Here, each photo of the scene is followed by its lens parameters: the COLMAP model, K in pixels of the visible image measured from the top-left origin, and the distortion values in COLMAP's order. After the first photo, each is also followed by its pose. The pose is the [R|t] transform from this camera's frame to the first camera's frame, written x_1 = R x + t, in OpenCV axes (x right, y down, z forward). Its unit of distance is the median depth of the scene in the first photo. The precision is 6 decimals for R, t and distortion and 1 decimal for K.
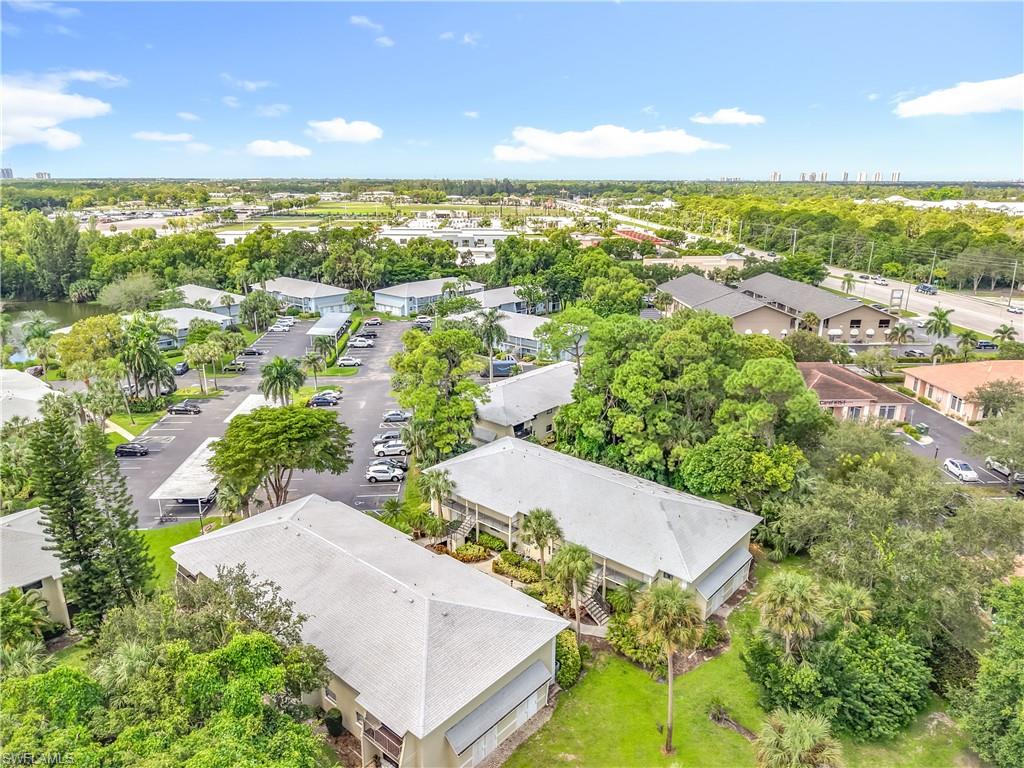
lens RADIAL K [[705.2, 0, 512.0], [0, 705.2, 384.0], [0, 0, 1]] dist [0.057054, -0.081475]
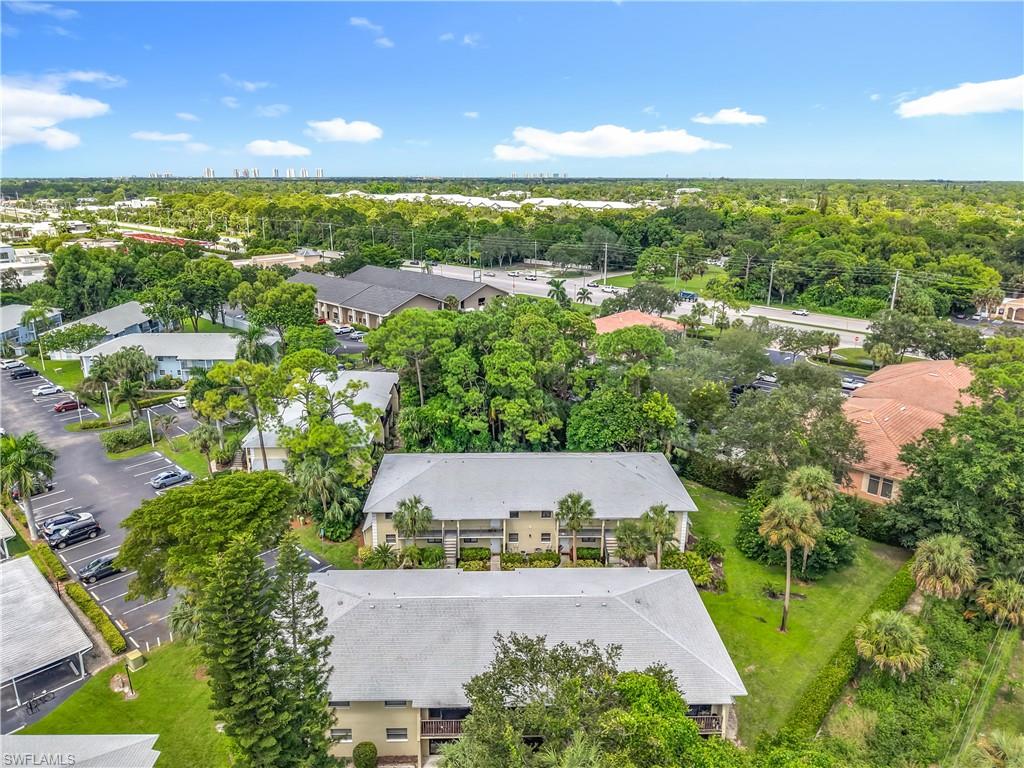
lens RADIAL K [[705.2, 0, 512.0], [0, 705.2, 384.0], [0, 0, 1]] dist [0.057054, -0.081475]
pose [[0.732223, -0.193797, 0.652911, -0.494412], [0.190474, 0.978677, 0.076880, -0.058309], [-0.653888, 0.068069, 0.753523, 0.189990]]
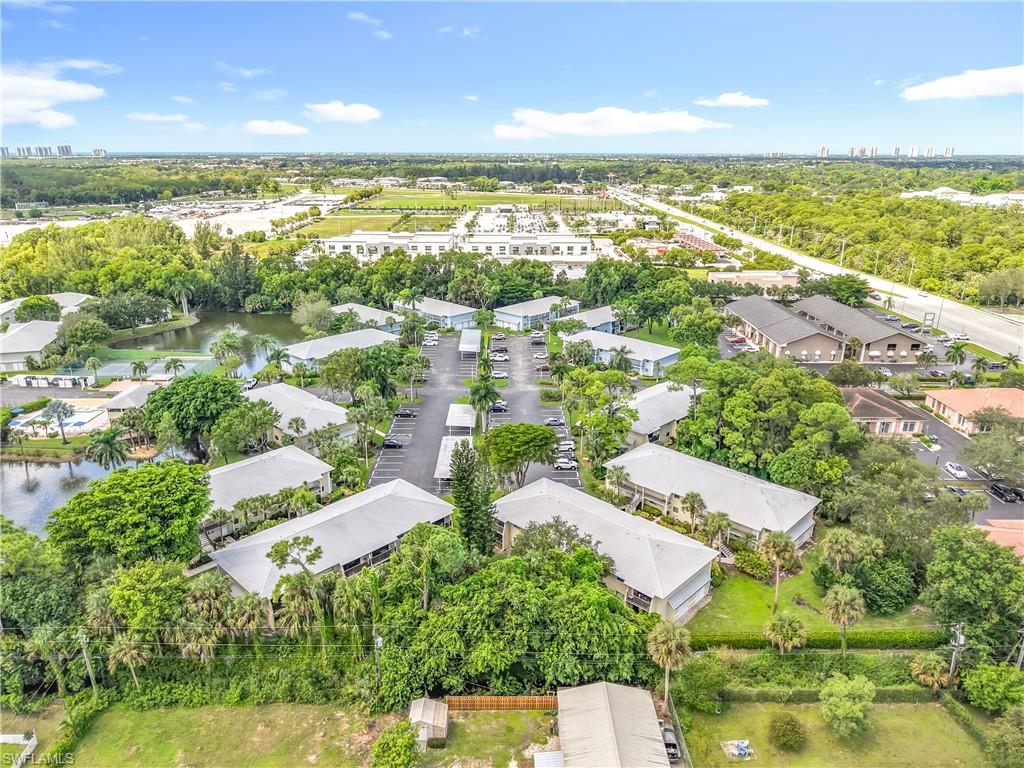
lens RADIAL K [[718.6, 0, 512.0], [0, 718.6, 384.0], [0, 0, 1]] dist [0.062261, -0.077608]
pose [[0.999048, 0.016631, -0.040338, -0.248314], [-0.015089, 0.999155, 0.038243, -0.109899], [0.040940, -0.037598, 0.998454, -0.576868]]
